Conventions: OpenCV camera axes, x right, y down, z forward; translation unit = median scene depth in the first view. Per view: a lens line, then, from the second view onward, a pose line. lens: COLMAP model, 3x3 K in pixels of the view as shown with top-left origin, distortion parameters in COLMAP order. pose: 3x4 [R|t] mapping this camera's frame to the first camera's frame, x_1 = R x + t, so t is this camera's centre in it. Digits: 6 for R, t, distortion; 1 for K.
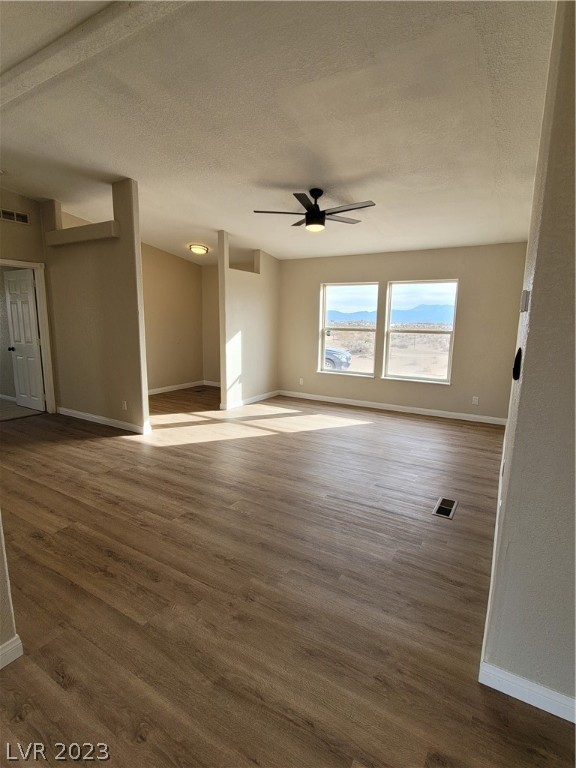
lens RADIAL K [[372.8, 0, 292.5], [0, 372.8, 384.0], [0, 0, 1]] dist [-0.003974, -0.000954]
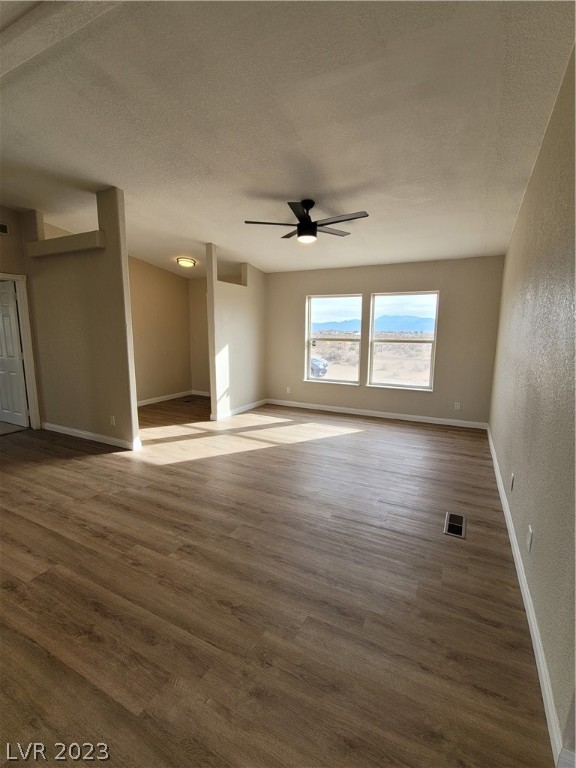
lens RADIAL K [[343.6, 0, 292.9], [0, 343.6, 385.3], [0, 0, 1]] dist [-0.004788, -0.000083]
pose [[0.998143, -0.018072, 0.058180, -0.041147], [0.018706, 0.999771, -0.010377, -0.021298], [-0.057979, 0.011446, 0.998252, 0.098454]]
